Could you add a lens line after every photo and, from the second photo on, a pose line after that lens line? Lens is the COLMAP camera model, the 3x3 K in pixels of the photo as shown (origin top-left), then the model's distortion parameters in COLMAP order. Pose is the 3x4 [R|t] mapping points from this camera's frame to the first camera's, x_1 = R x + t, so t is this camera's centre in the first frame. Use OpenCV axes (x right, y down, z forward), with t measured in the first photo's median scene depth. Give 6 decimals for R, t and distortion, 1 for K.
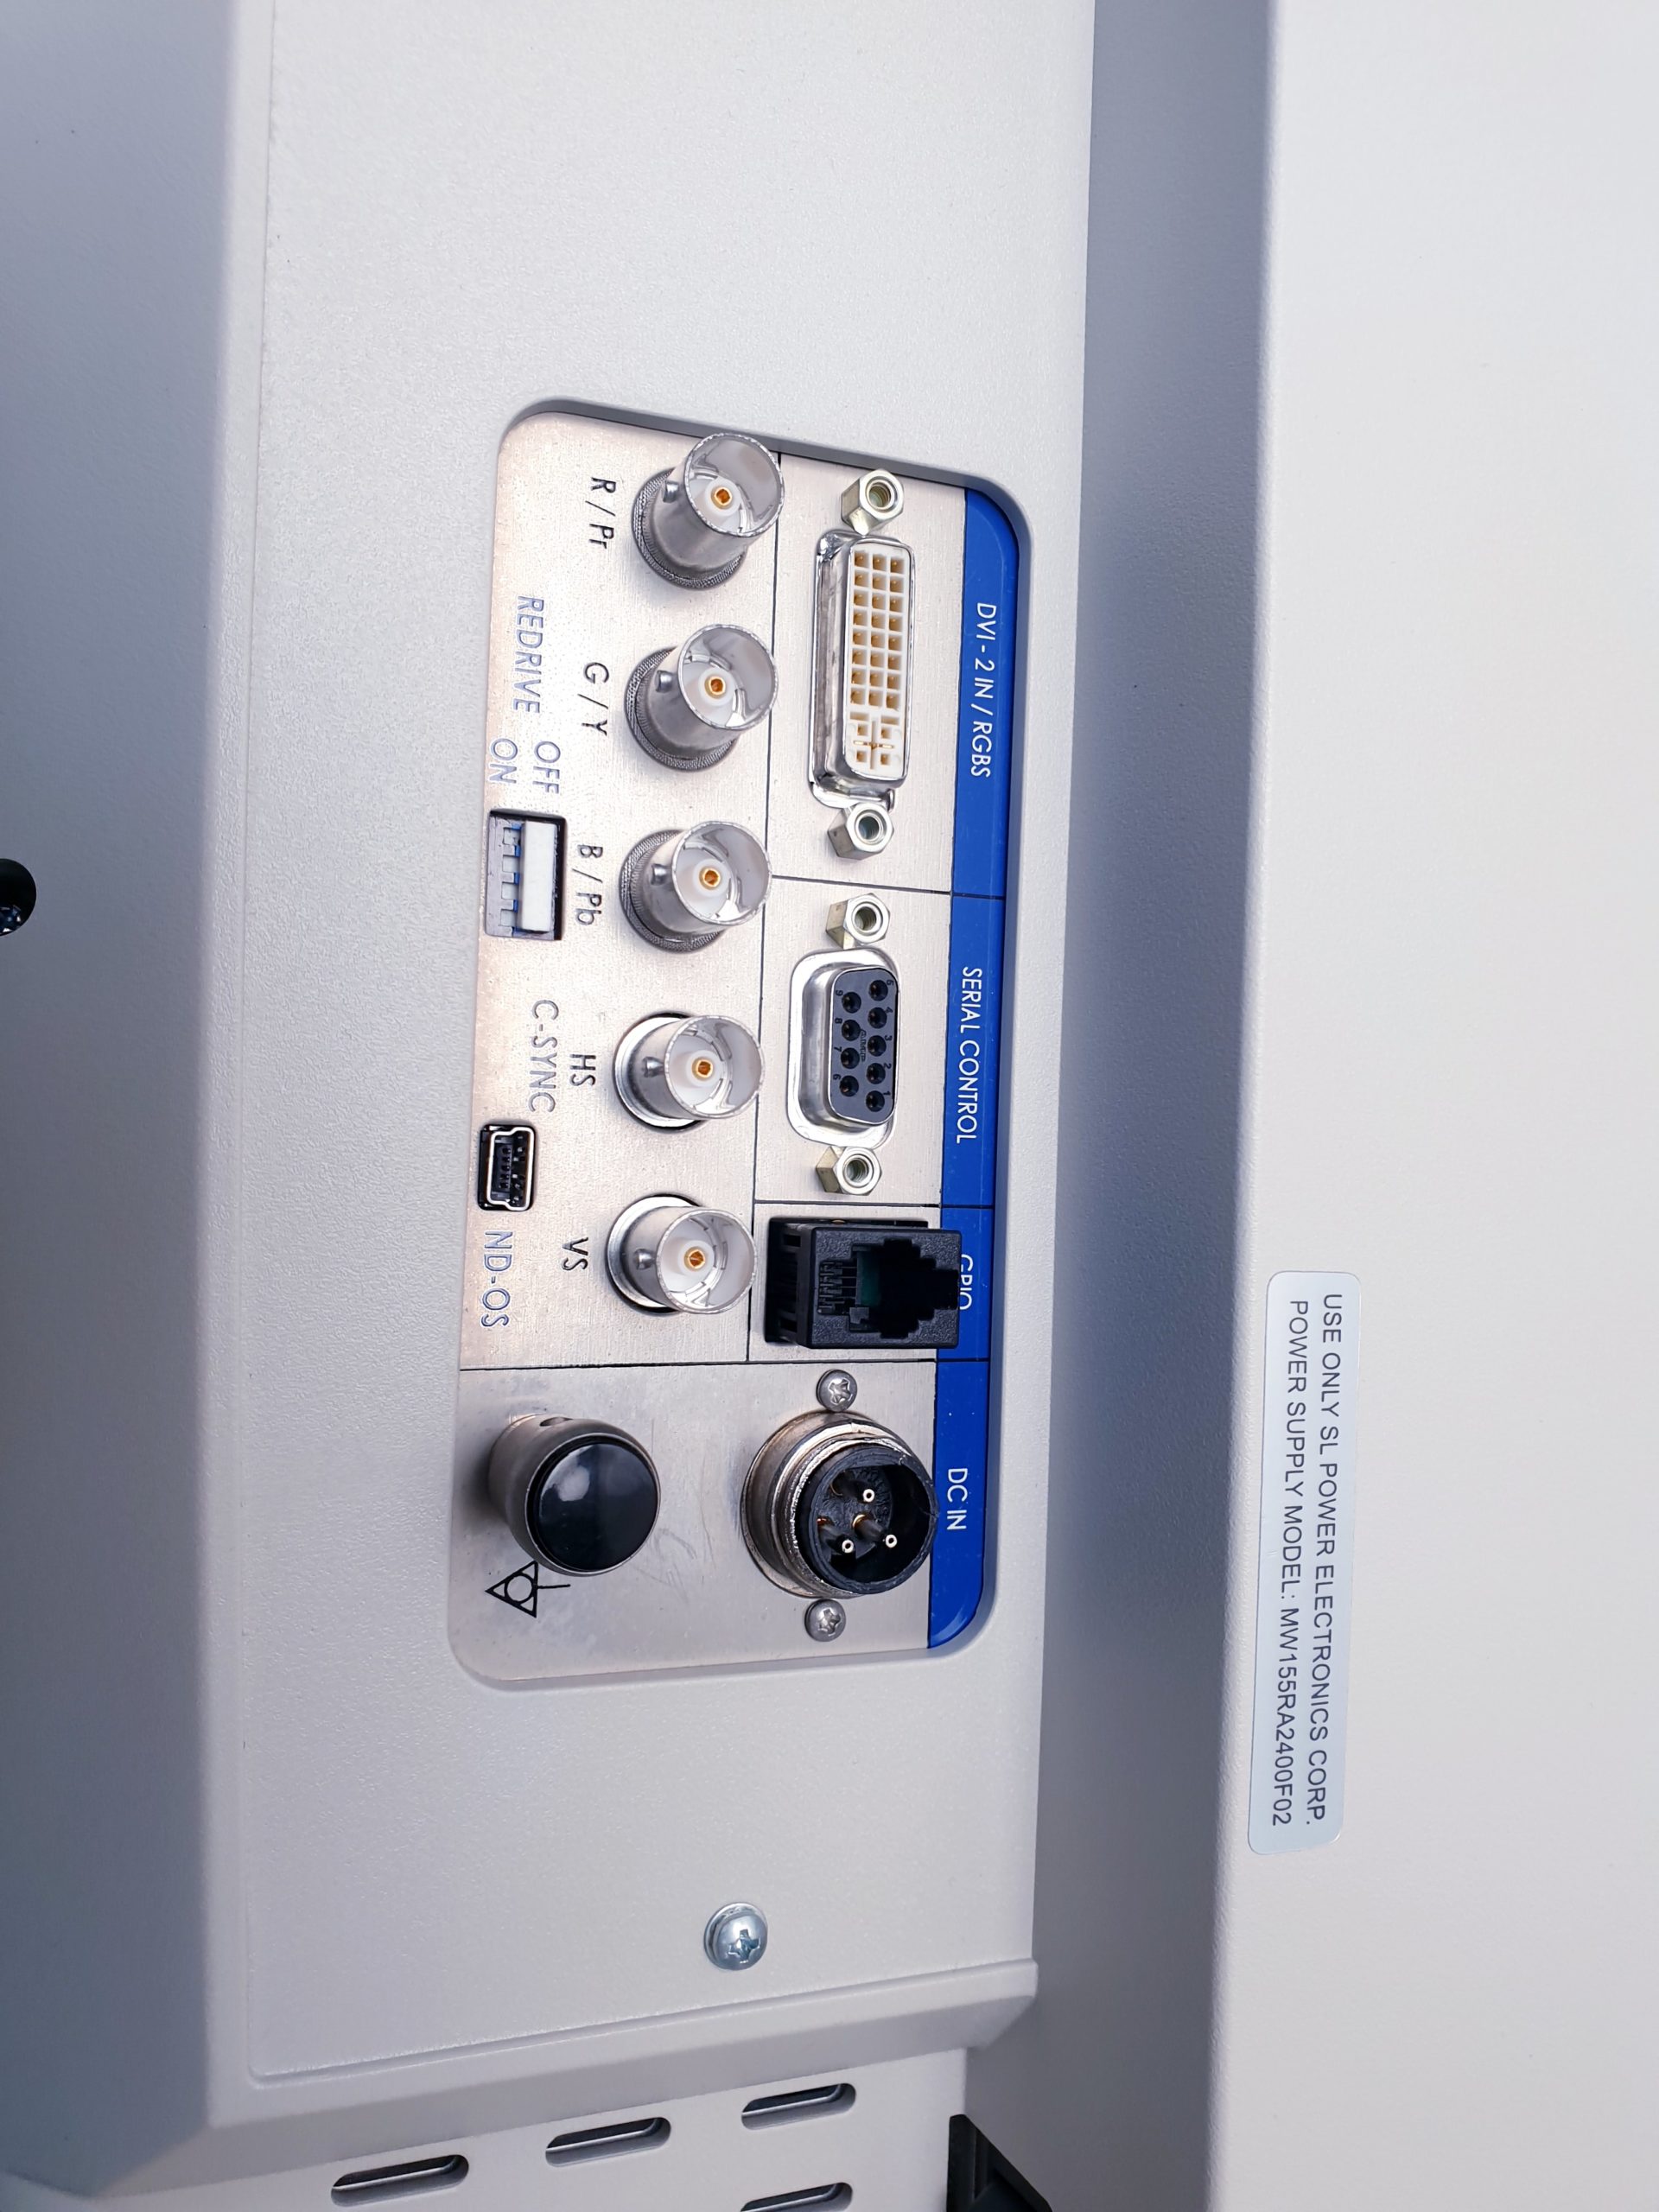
lens RADIAL K [[1723.0, 0, 823.4], [0, 1723.0, 1104.2], [0, 0, 1]] dist [-0.060409, 0.083038]
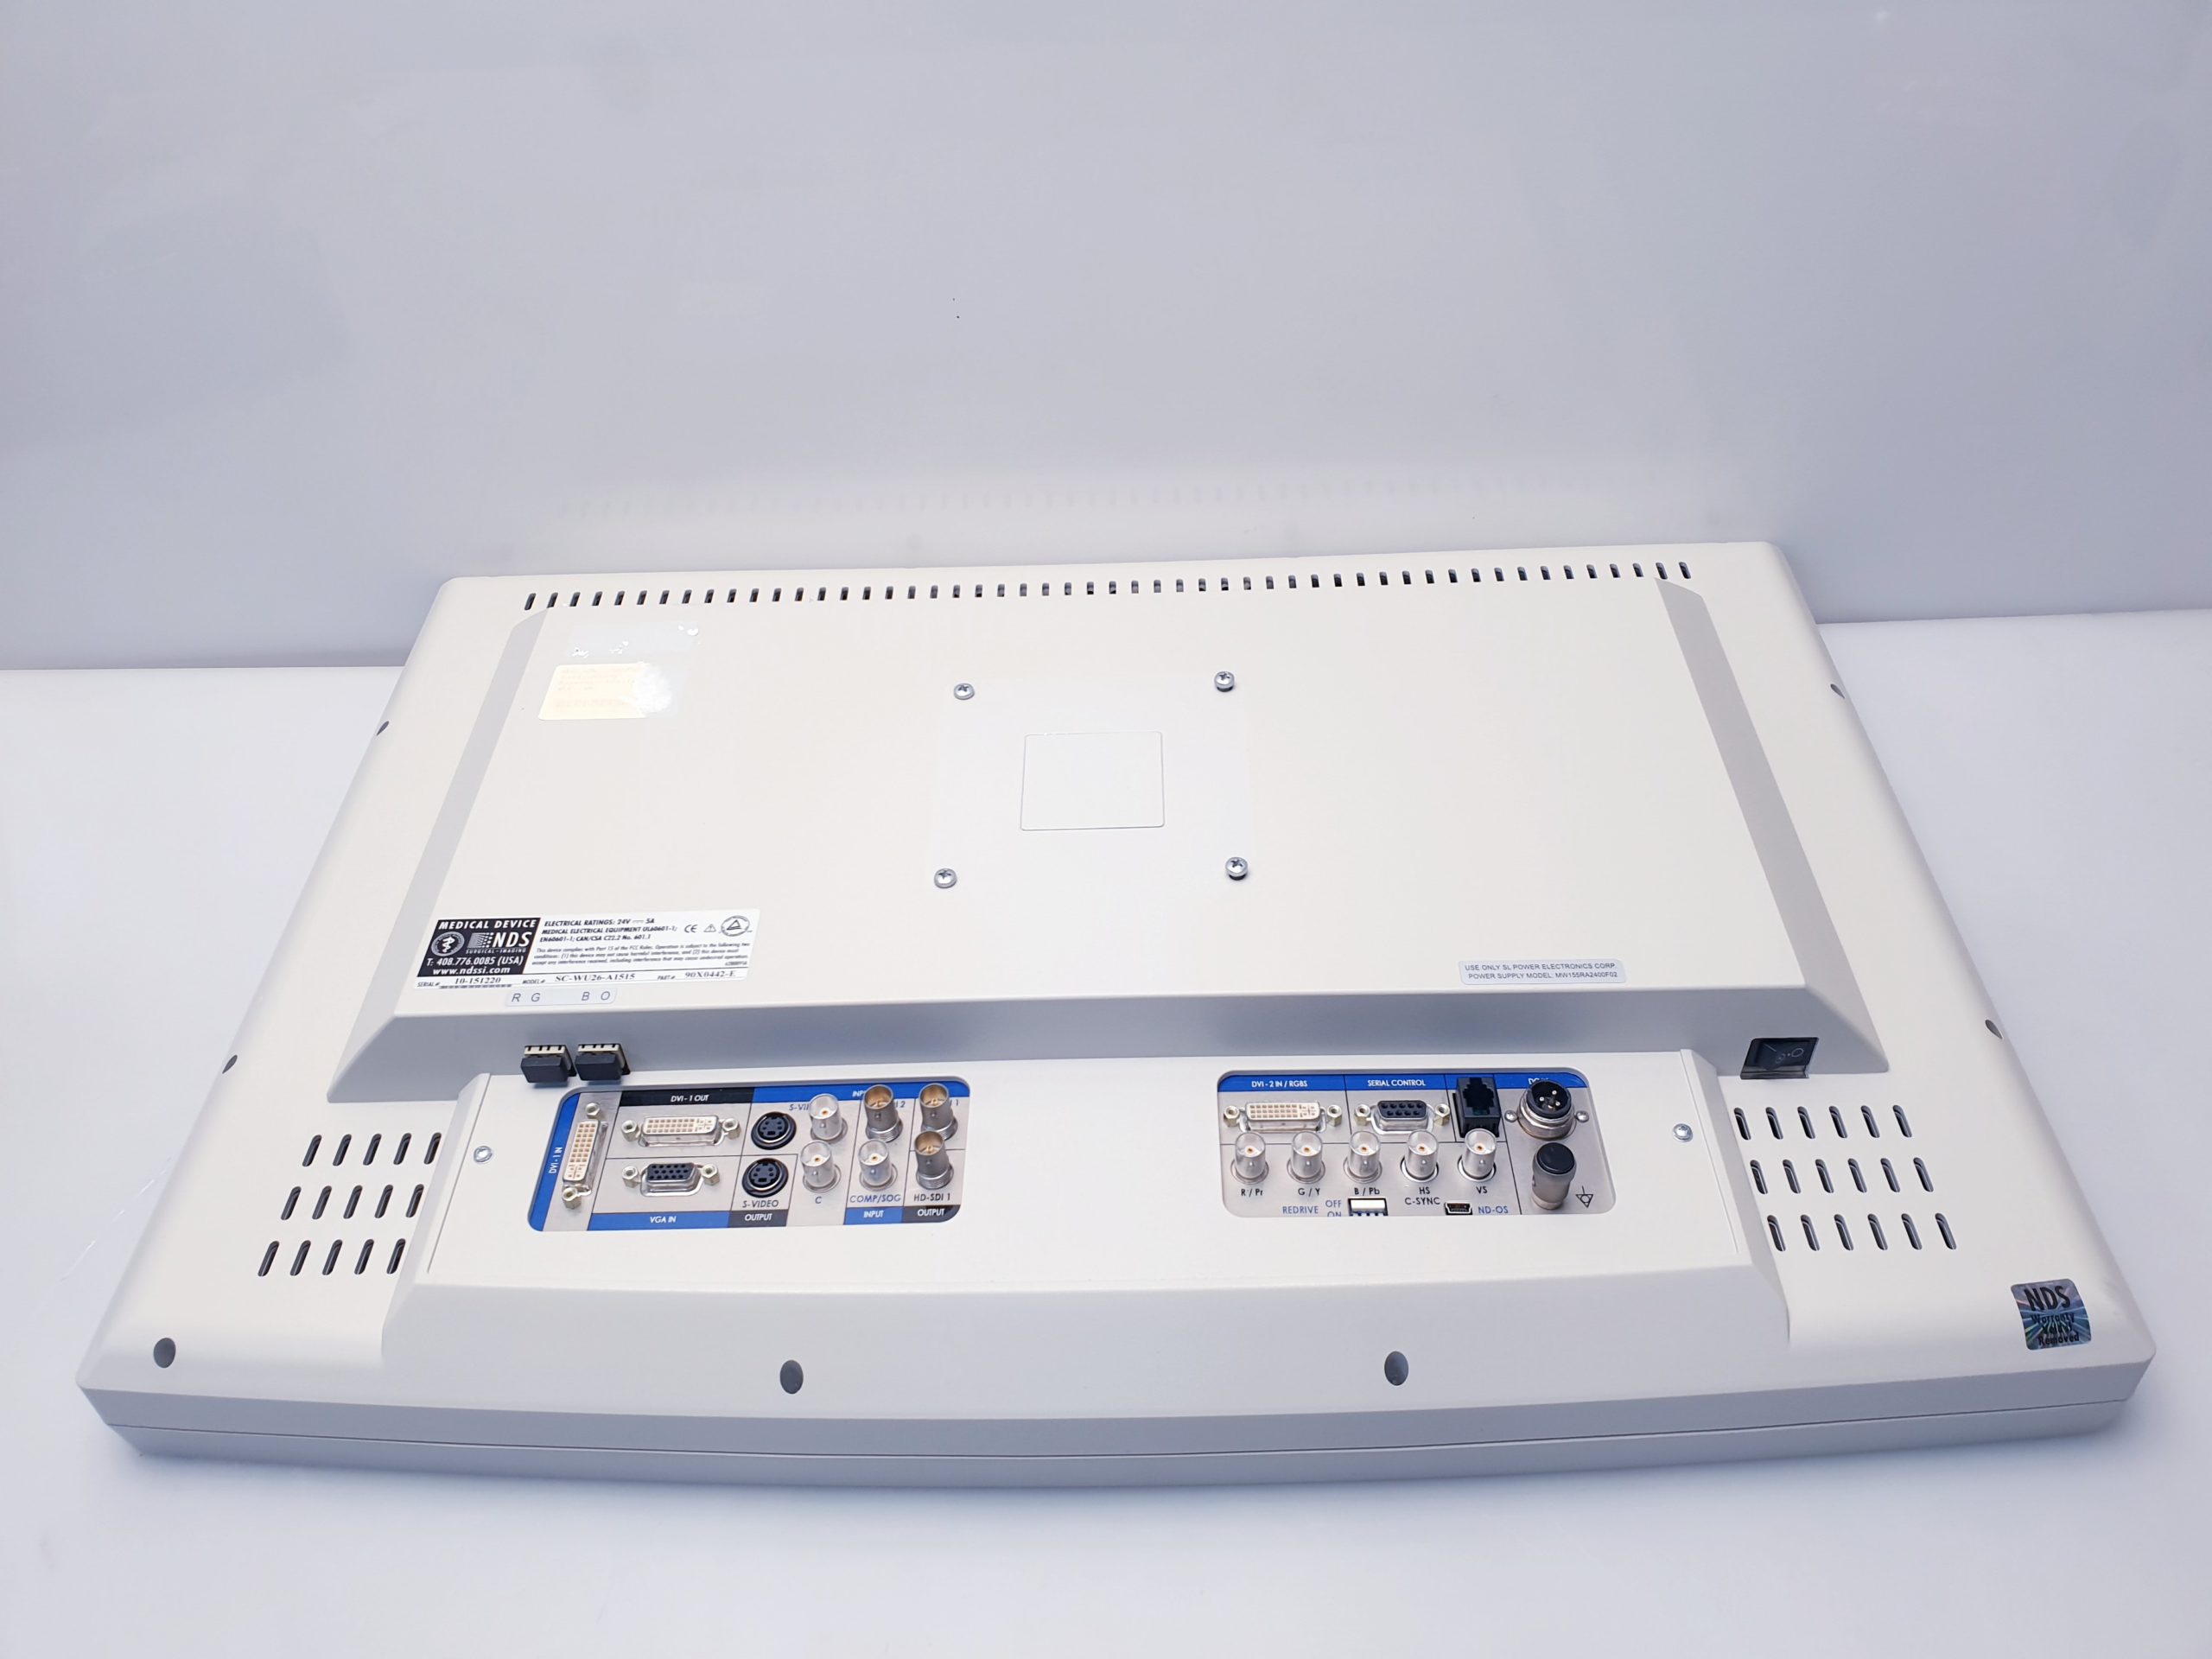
lens RADIAL K [[1723.0, 0, 1104.4], [0, 1723.0, 833.6], [0, 0, 1]] dist [-0.060409, 0.083038]
pose [[-0.038462, -0.909641, 0.413612, -0.815770], [0.999226, -0.038435, 0.008391, -0.600014], [0.008264, 0.413614, 0.910415, -2.155626]]
